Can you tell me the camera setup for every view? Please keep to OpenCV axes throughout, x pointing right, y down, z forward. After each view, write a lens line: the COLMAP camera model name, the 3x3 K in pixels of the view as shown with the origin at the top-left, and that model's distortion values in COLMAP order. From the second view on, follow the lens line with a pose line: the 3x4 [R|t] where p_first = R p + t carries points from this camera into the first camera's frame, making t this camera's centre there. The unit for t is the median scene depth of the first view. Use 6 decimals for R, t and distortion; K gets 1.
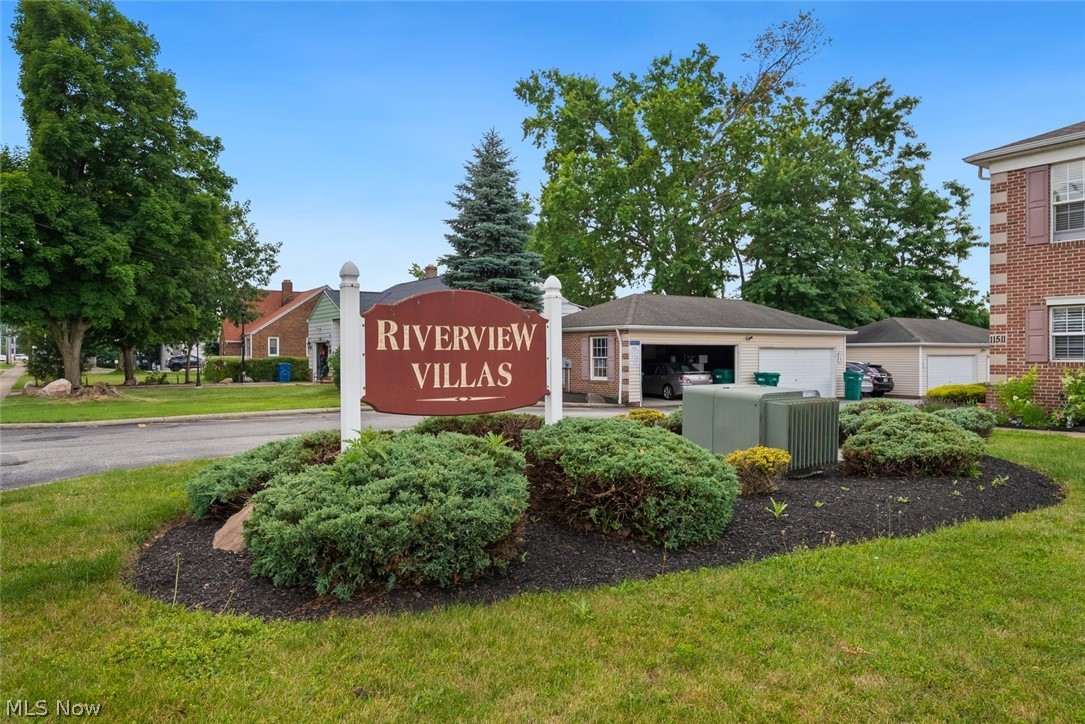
lens RADIAL K [[757.5, 0, 542.5], [0, 757.5, 362.0], [0, 0, 1]] dist [-0.000103, -0.000072]
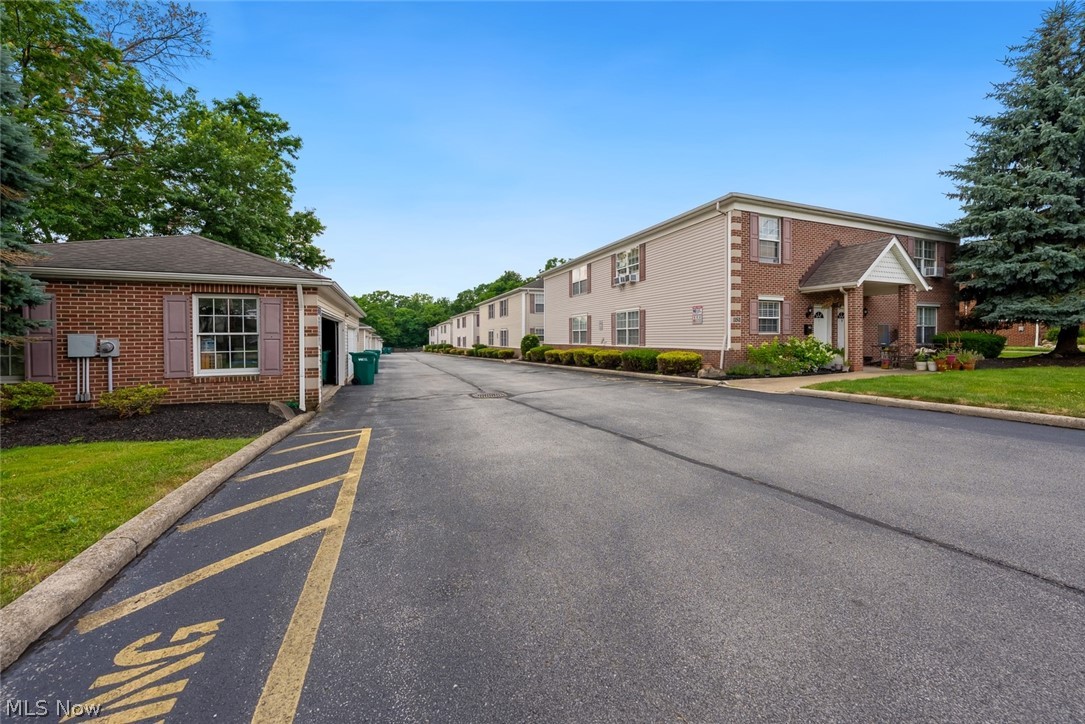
lens RADIAL K [[403.1, 0, 544.0], [0, 403.1, 342.4], [0, 0, 1]] dist [-0.000053, -0.000008]
pose [[0.214757, -0.005087, 0.976654, -0.161903], [0.018760, 0.999823, 0.001083, 0.004472], [-0.976487, 0.018090, 0.214815, 0.725409]]
